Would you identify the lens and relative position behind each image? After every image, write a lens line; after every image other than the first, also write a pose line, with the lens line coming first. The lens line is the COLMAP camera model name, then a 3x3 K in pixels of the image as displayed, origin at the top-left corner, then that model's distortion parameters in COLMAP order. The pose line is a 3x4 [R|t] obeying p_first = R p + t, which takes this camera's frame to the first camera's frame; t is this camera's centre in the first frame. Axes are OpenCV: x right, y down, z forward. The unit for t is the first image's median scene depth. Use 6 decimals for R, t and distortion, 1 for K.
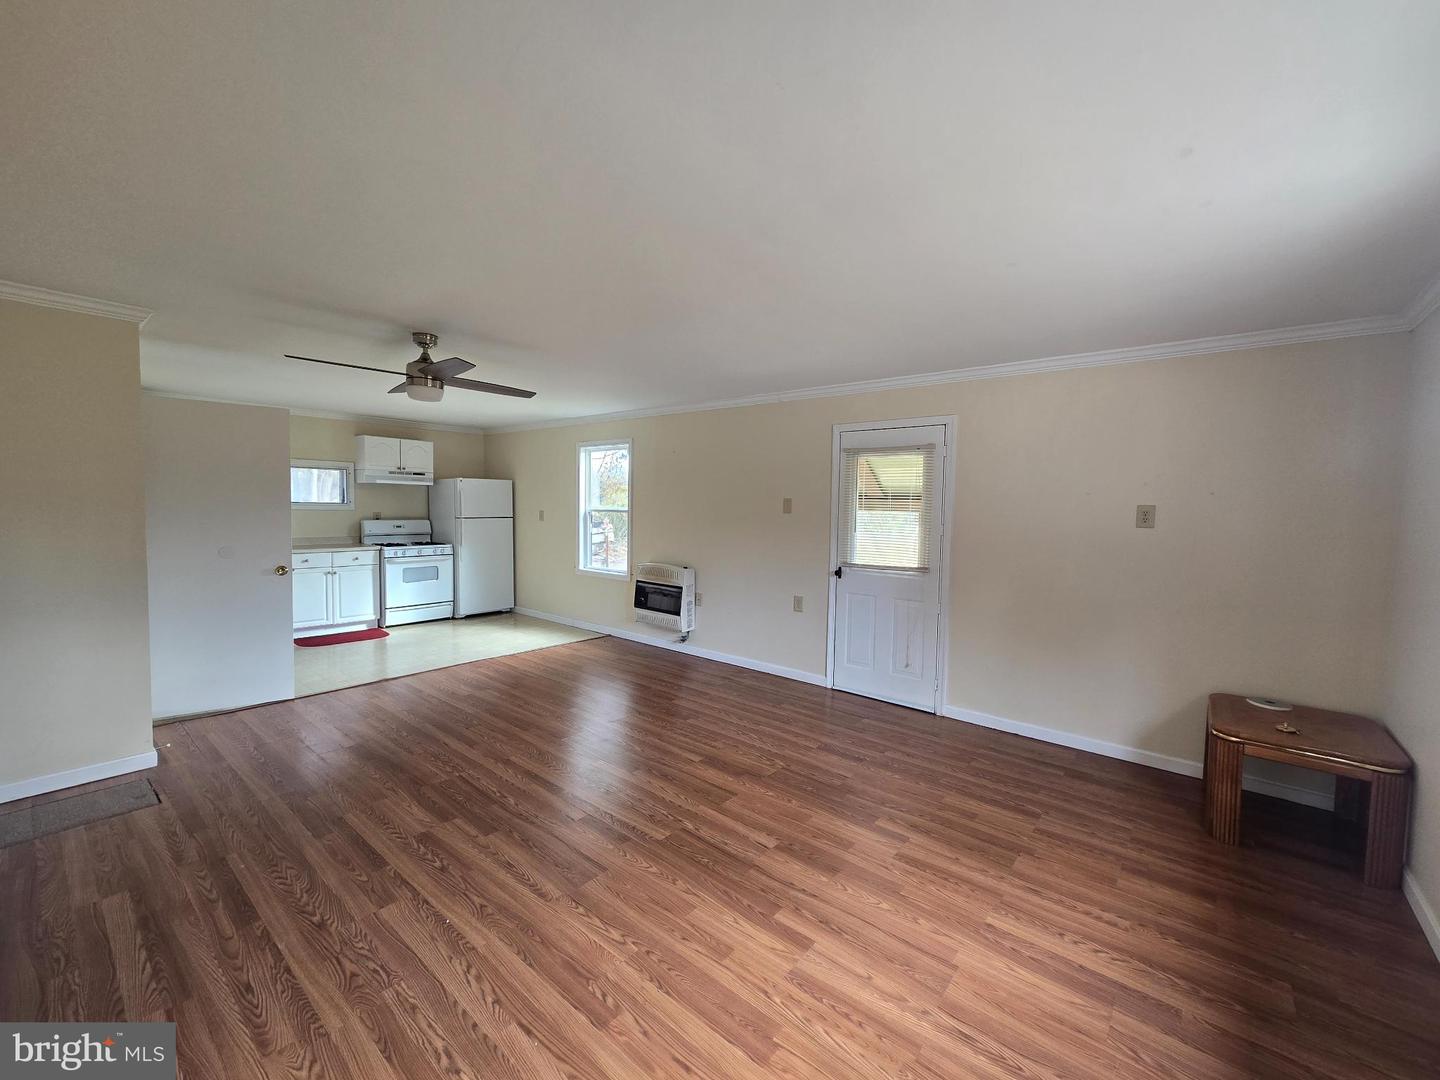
lens RADIAL K [[588.7, 0, 721.4], [0, 588.7, 539.1], [0, 0, 1]] dist [0.000316, 0.000738]
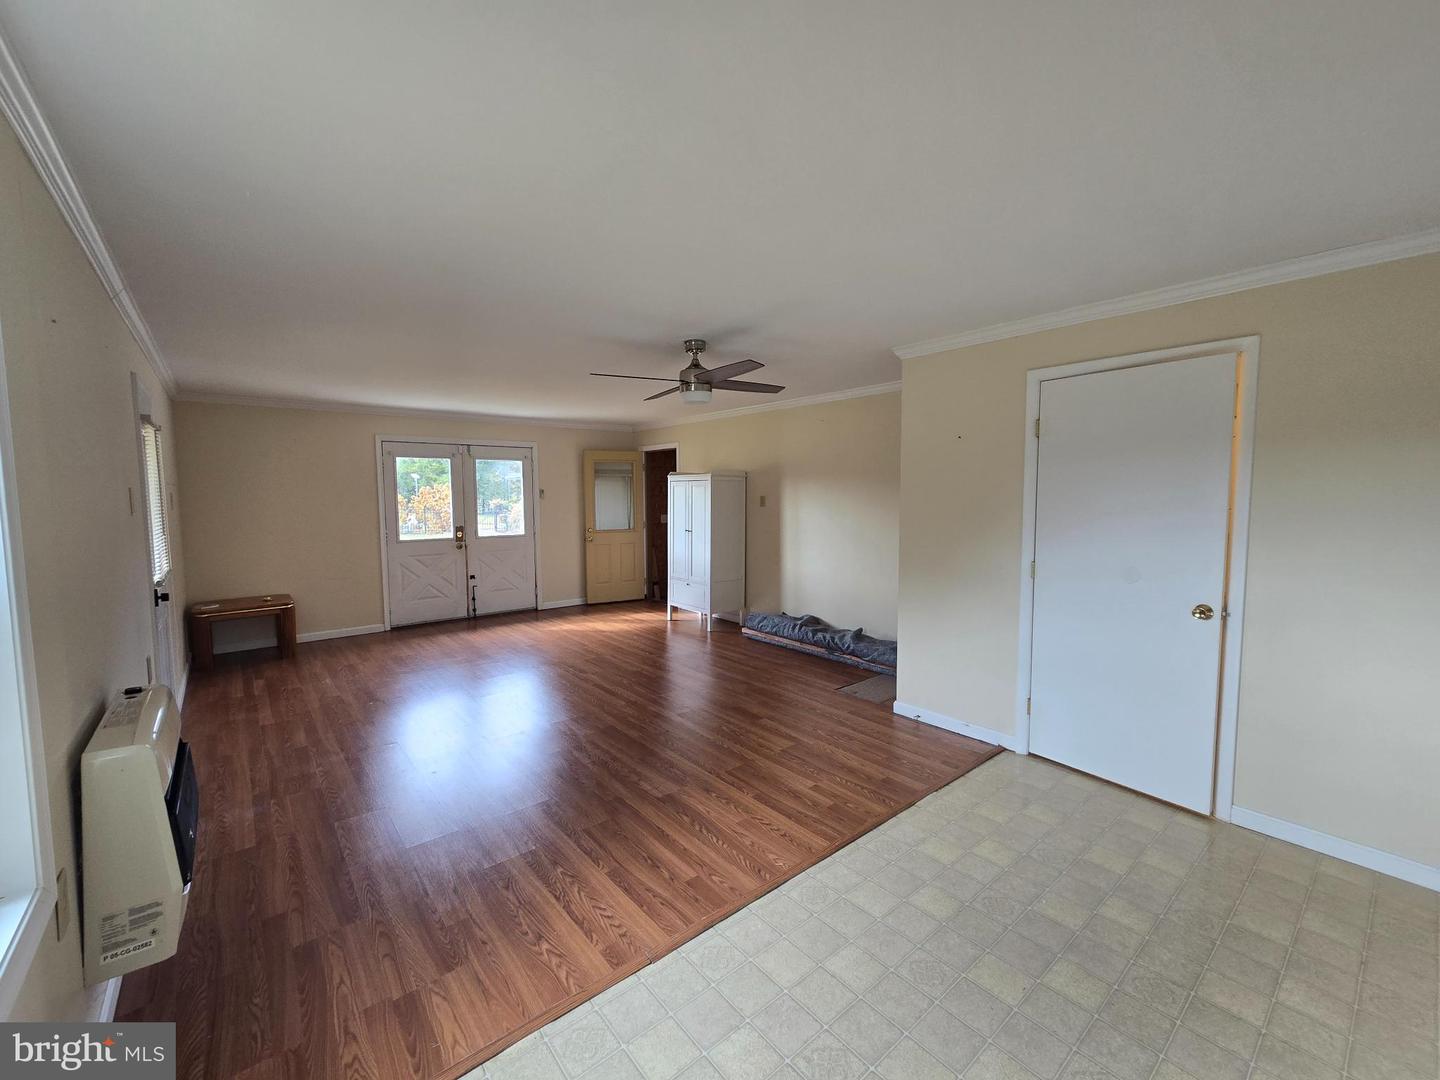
lens RADIAL K [[588.7, 0, 716.7], [0, 588.7, 539.7], [0, 0, 1]] dist [0.000316, 0.000738]
pose [[-0.982158, -0.029555, 0.185723, -0.760046], [-0.003343, 0.990161, 0.139893, -0.142991], [-0.188030, 0.136776, -0.972593, 2.102247]]
